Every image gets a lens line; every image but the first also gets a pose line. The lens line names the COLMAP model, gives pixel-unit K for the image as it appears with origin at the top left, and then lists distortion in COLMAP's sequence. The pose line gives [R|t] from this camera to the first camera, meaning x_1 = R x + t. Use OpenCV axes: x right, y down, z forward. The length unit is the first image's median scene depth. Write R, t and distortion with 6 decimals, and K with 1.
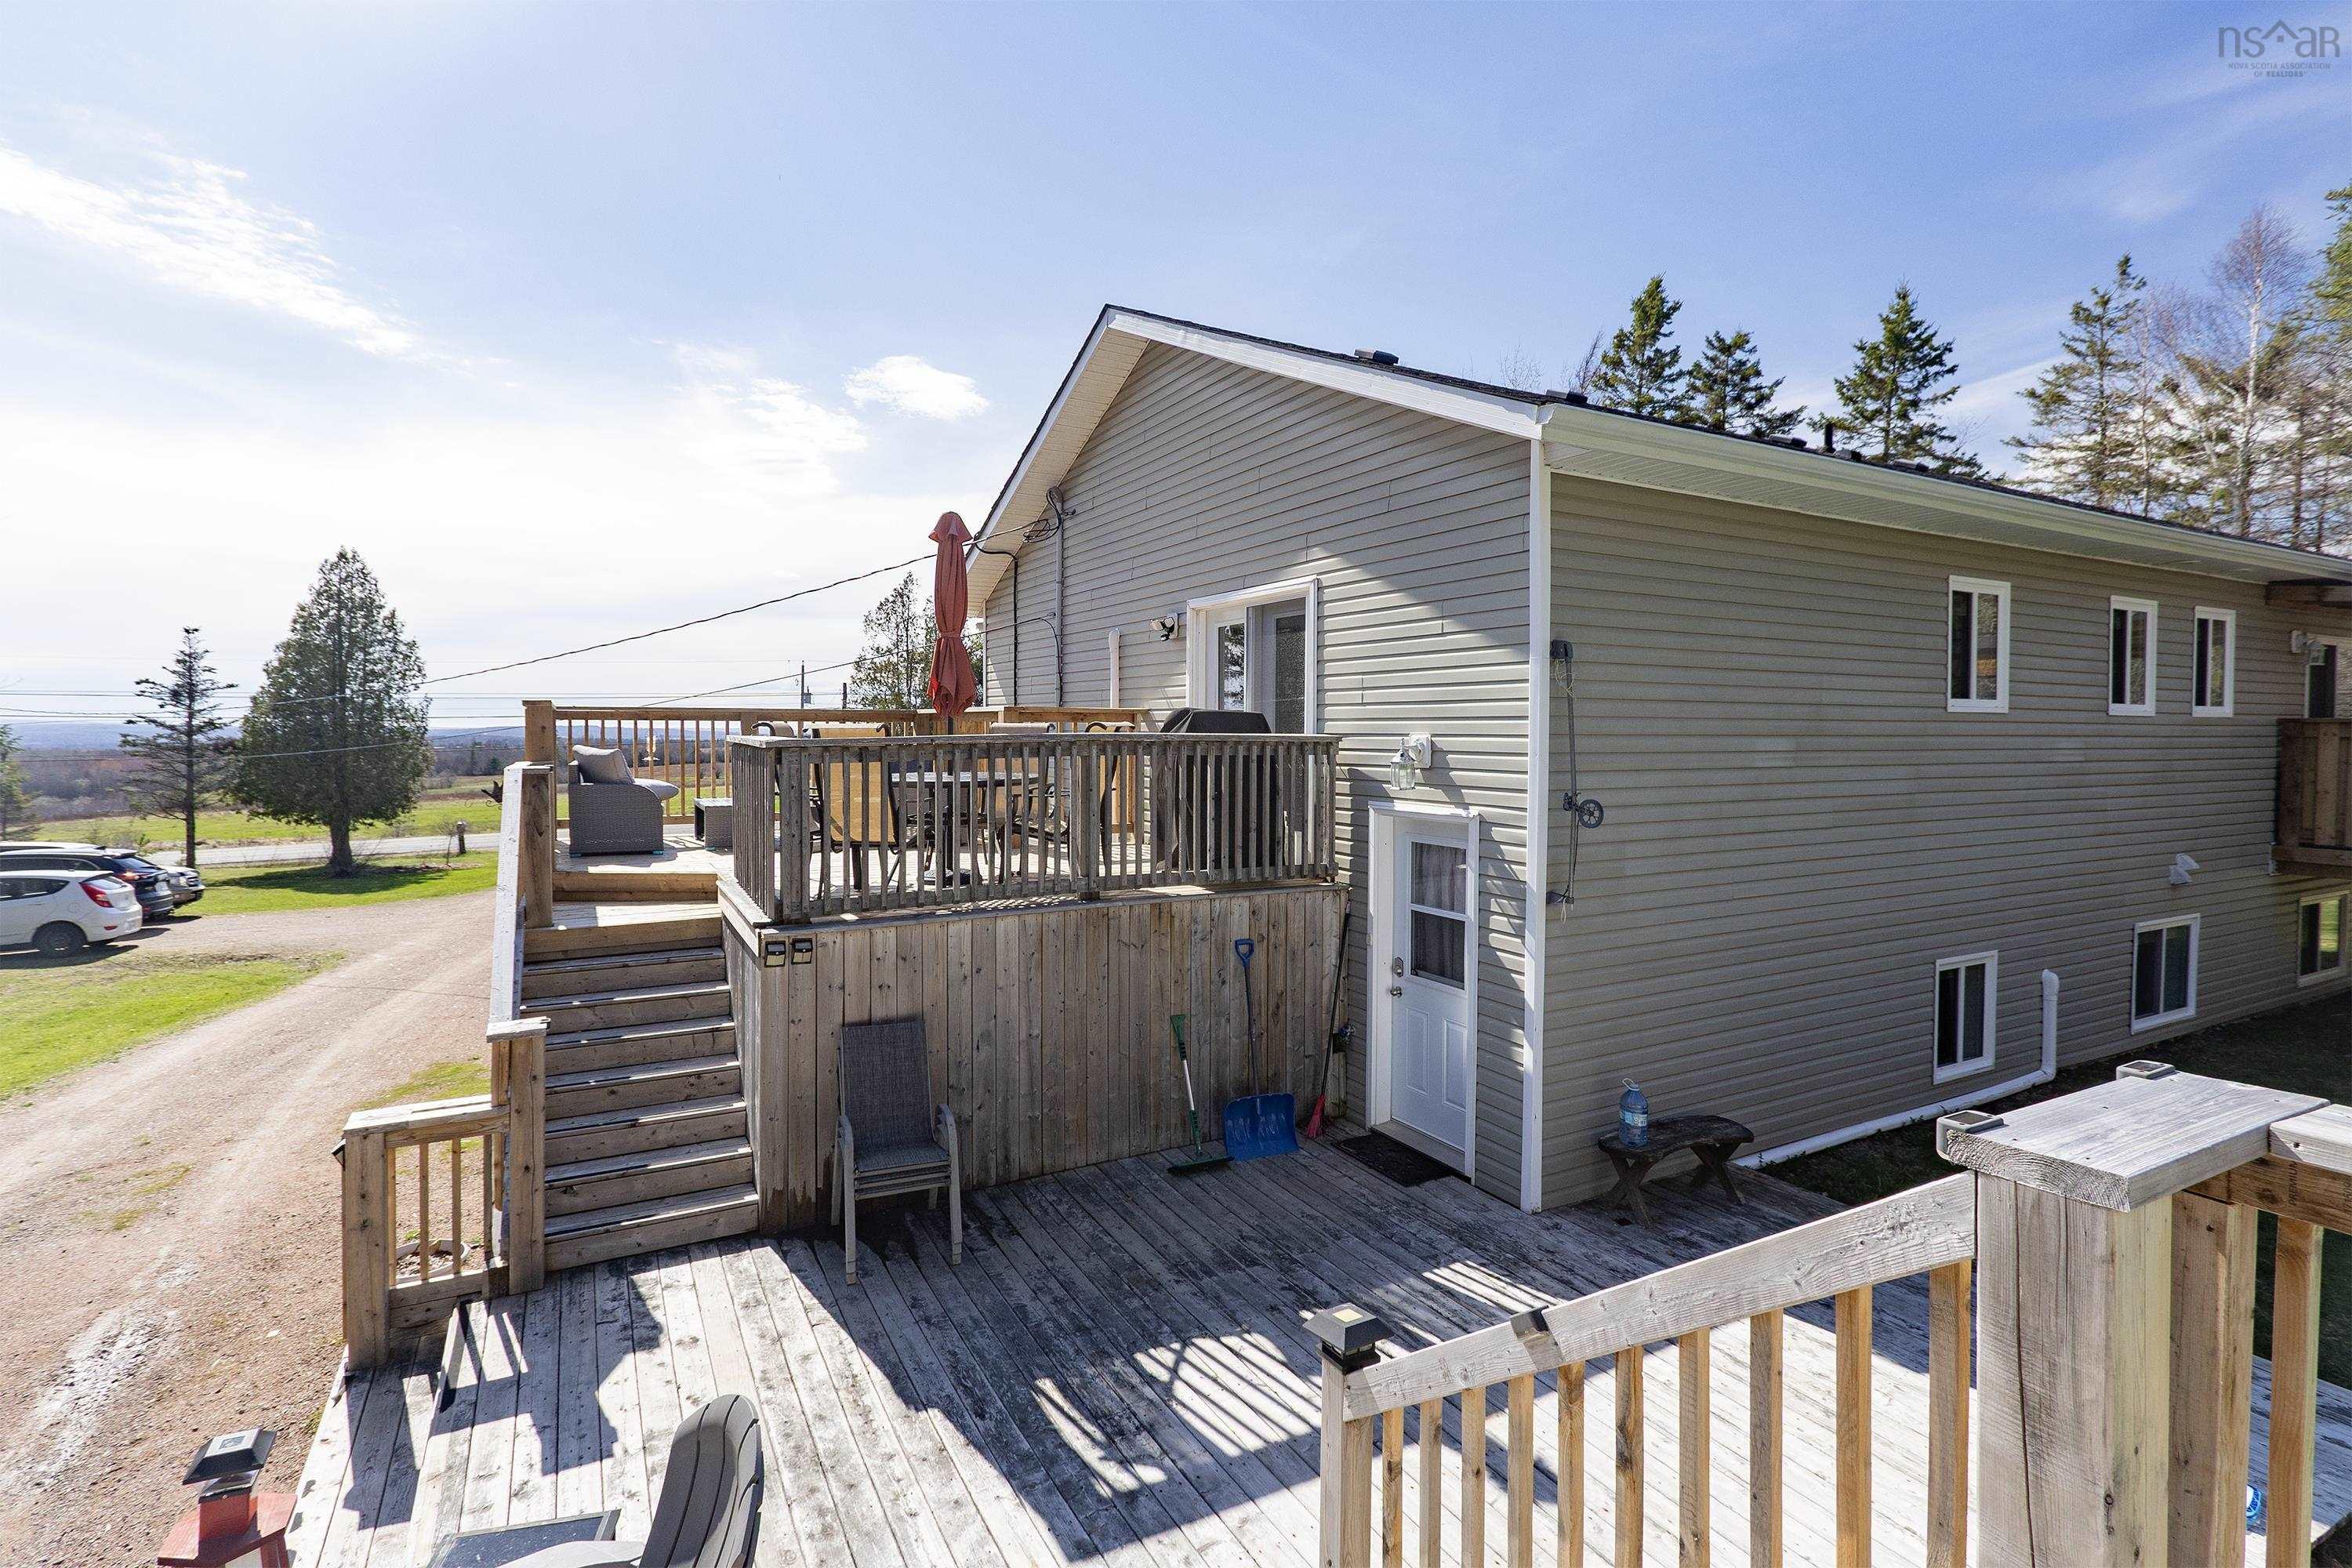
lens RADIAL K [[1133.1, 0, 1179.3], [0, 1133.1, 769.9], [0, 0, 1]] dist [0.000374, -0.000078]
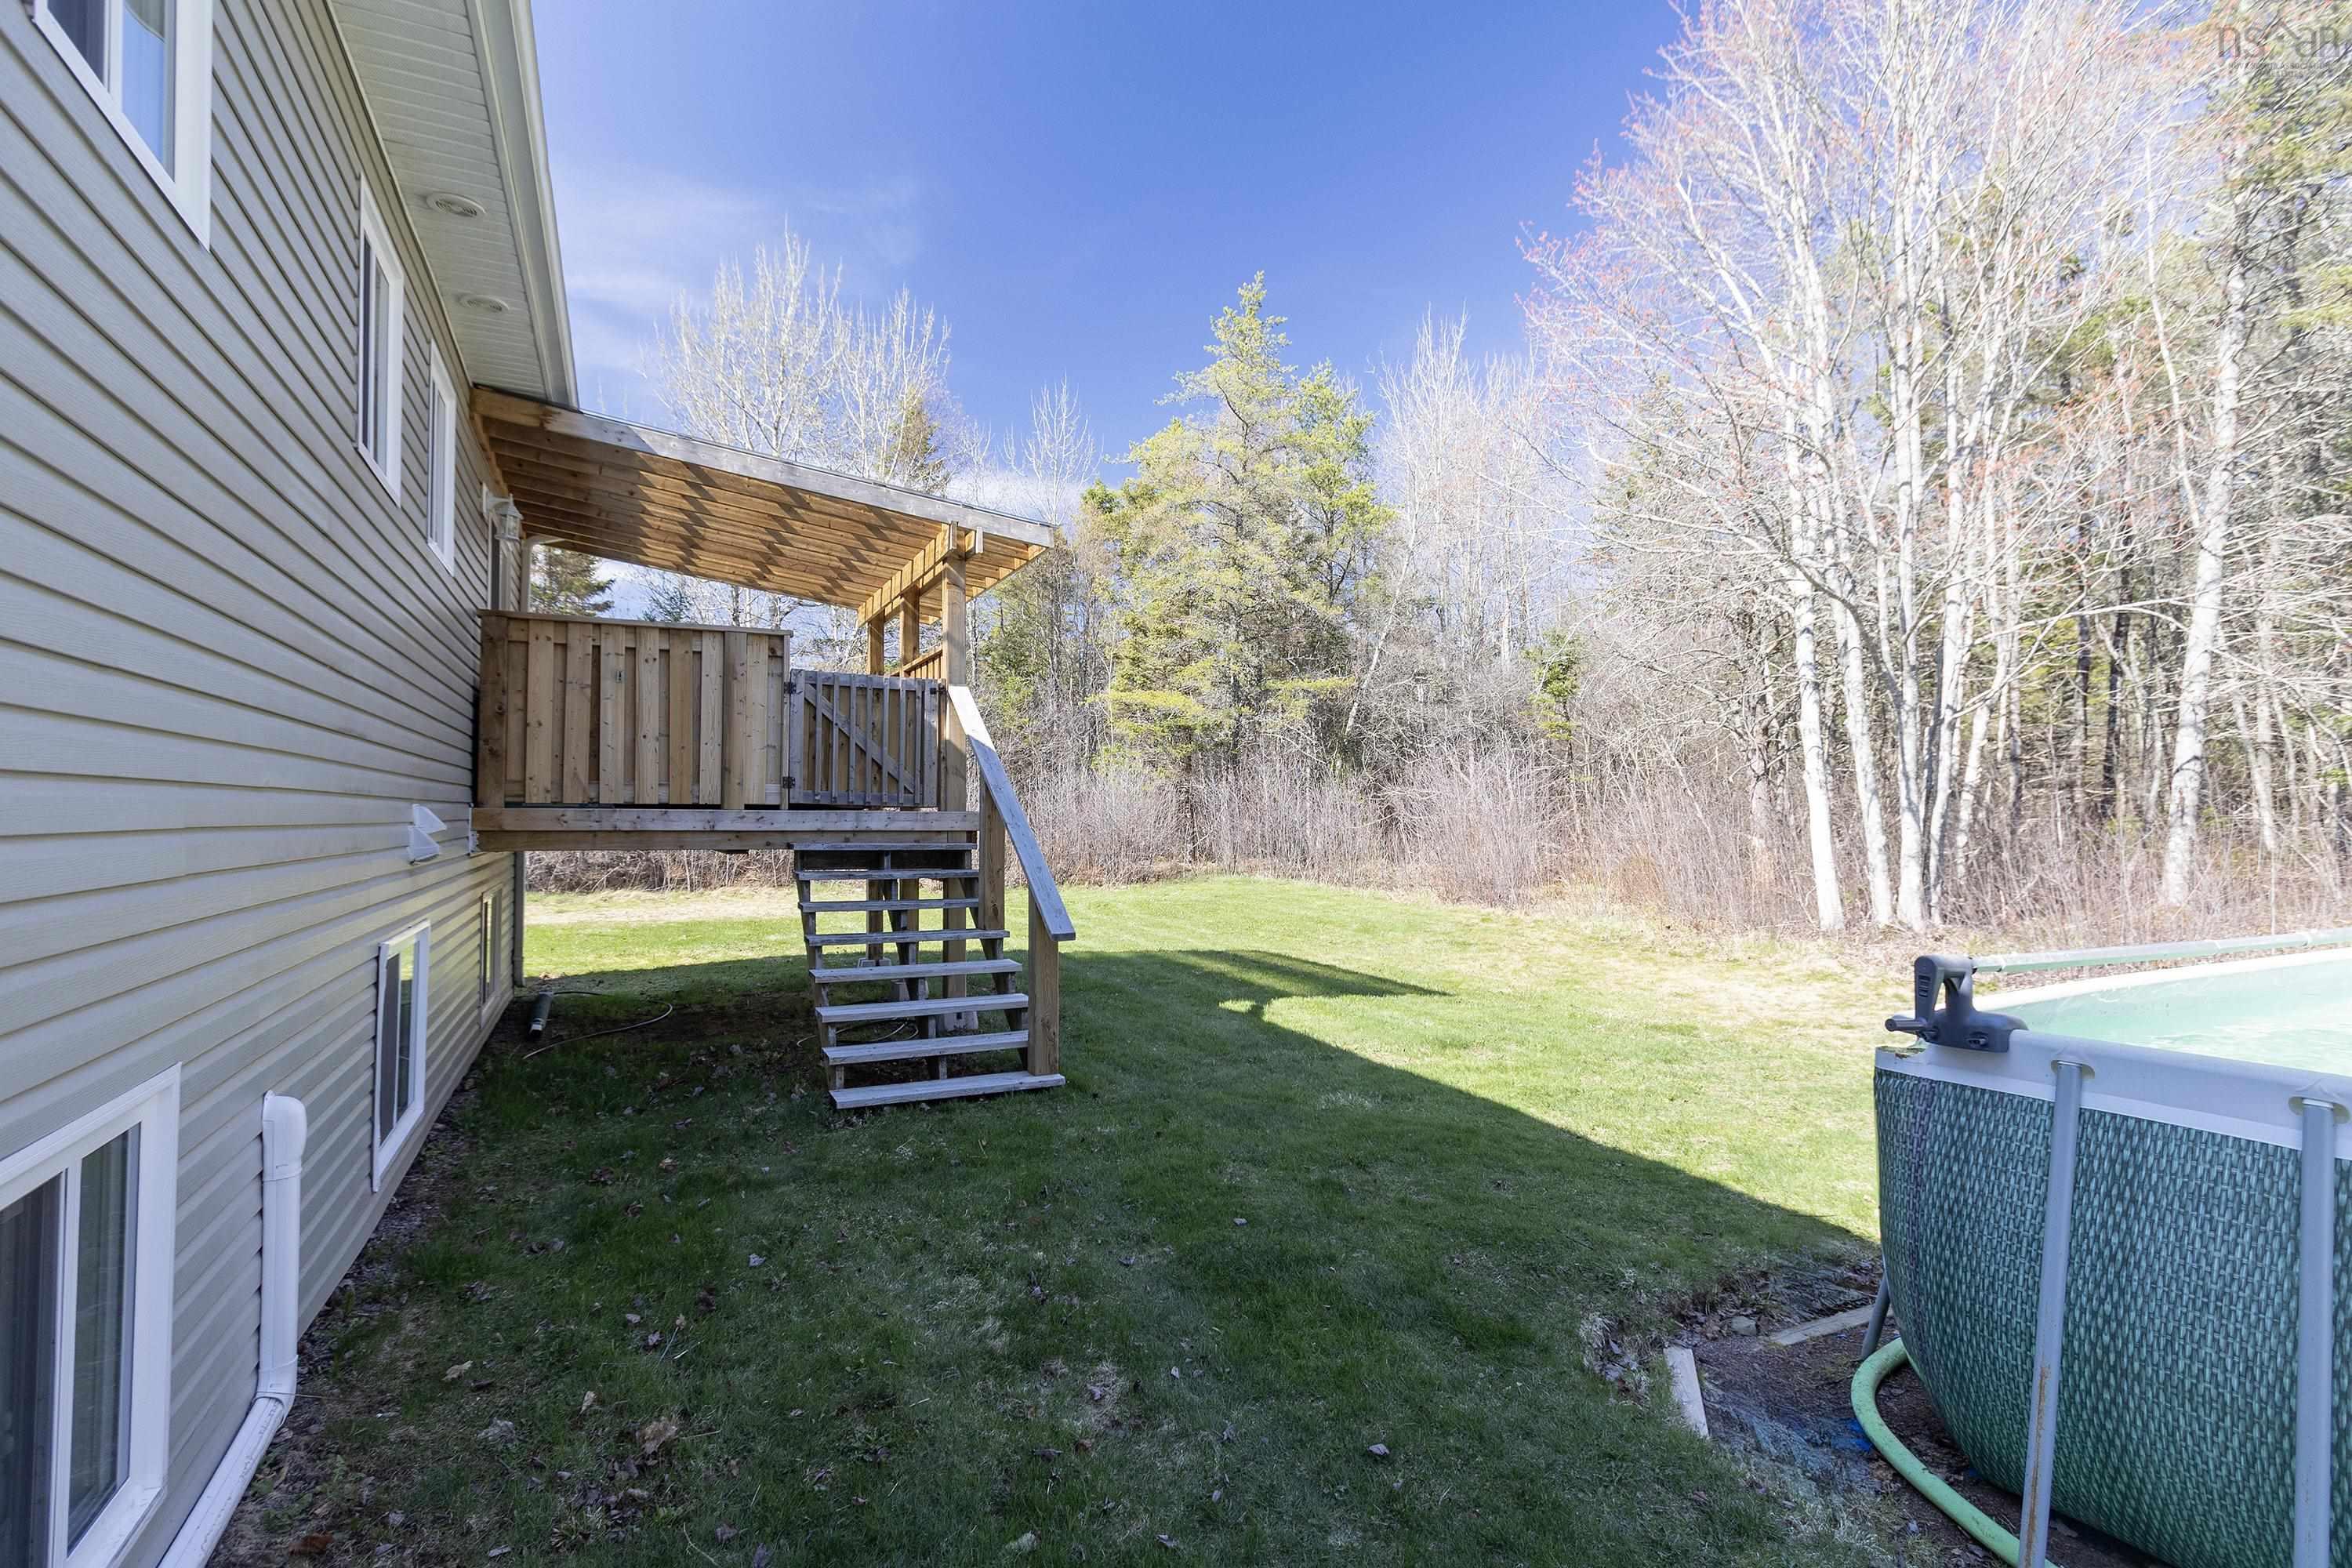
lens RADIAL K [[1133.1, 0, 1179.2], [0, 1133.1, 799.1], [0, 0, 1]] dist [0.000374, -0.000078]
pose [[0.040212, 0.013753, 0.999097, 0.355283], [0.018480, 0.999724, -0.014505, 0.079607], [-0.999020, 0.019046, 0.039947, 0.589655]]
